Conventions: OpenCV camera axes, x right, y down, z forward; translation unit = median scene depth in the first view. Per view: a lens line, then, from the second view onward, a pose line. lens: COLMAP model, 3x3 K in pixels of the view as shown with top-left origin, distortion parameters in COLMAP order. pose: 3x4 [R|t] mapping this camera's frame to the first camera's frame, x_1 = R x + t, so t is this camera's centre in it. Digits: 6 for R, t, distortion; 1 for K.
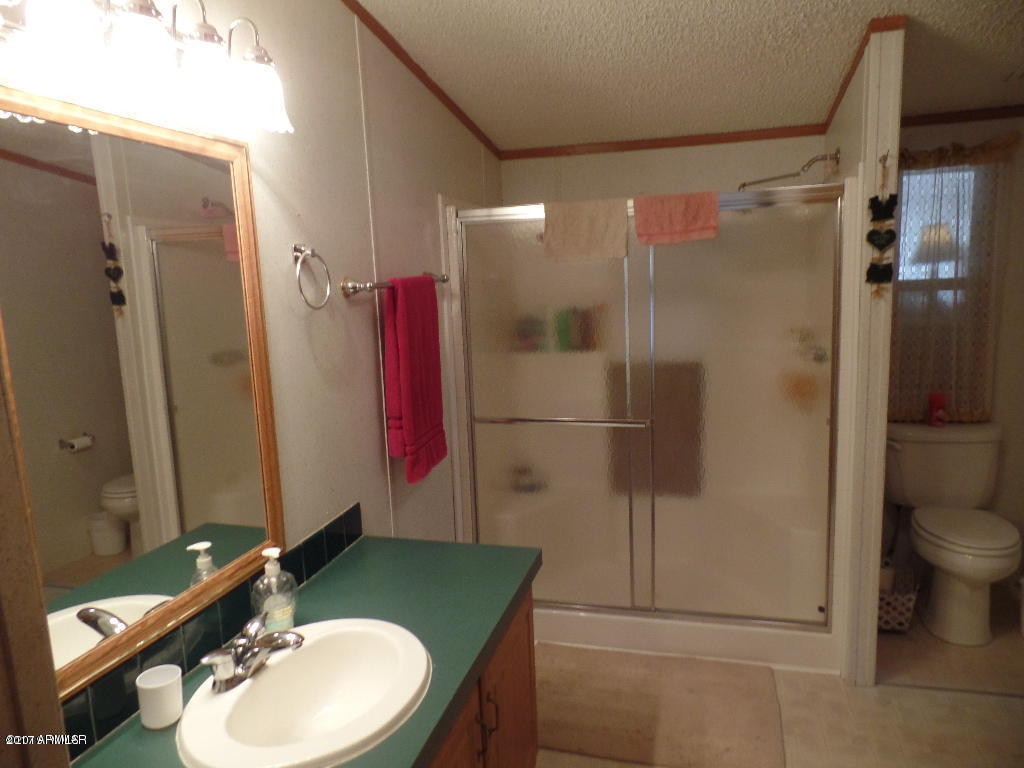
lens RADIAL K [[704.9, 0, 512.7], [0, 704.9, 385.9], [0, 0, 1]] dist [0.002008, 0.003401]
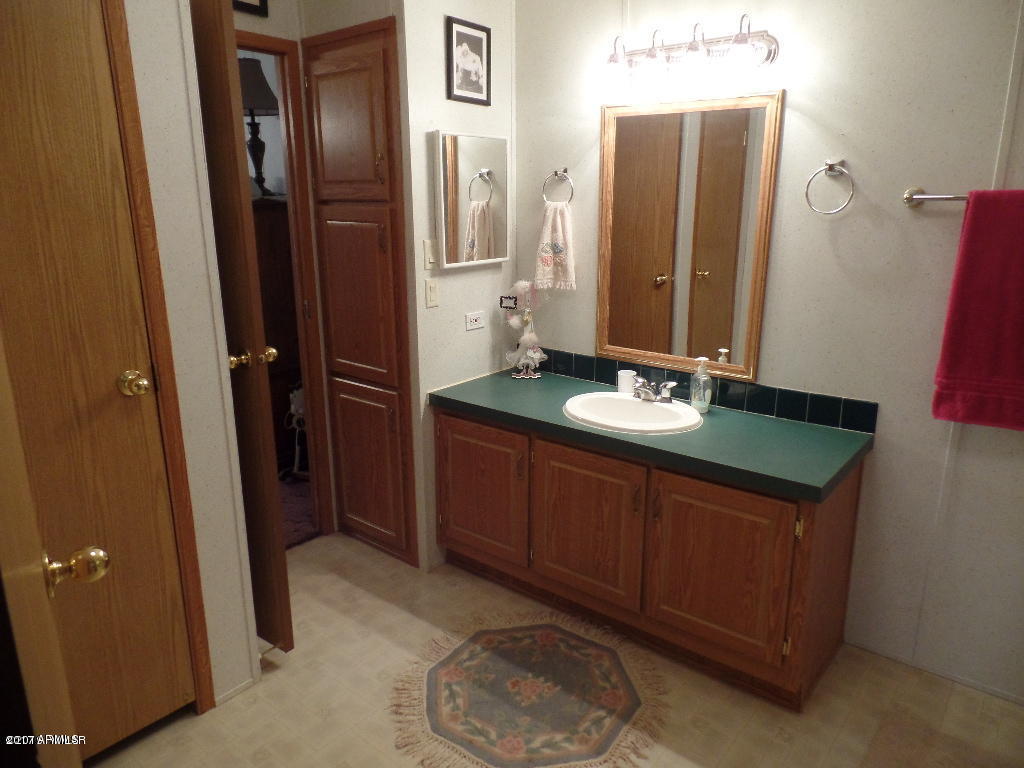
lens RADIAL K [[704.9, 0, 511.9], [0, 704.9, 381.0], [0, 0, 1]] dist [0.002008, 0.003401]
pose [[-0.387791, 0.274992, -0.879771, 1.096081], [-0.127500, 0.929282, 0.346668, -0.196431], [0.912887, 0.246605, -0.325306, 0.980034]]
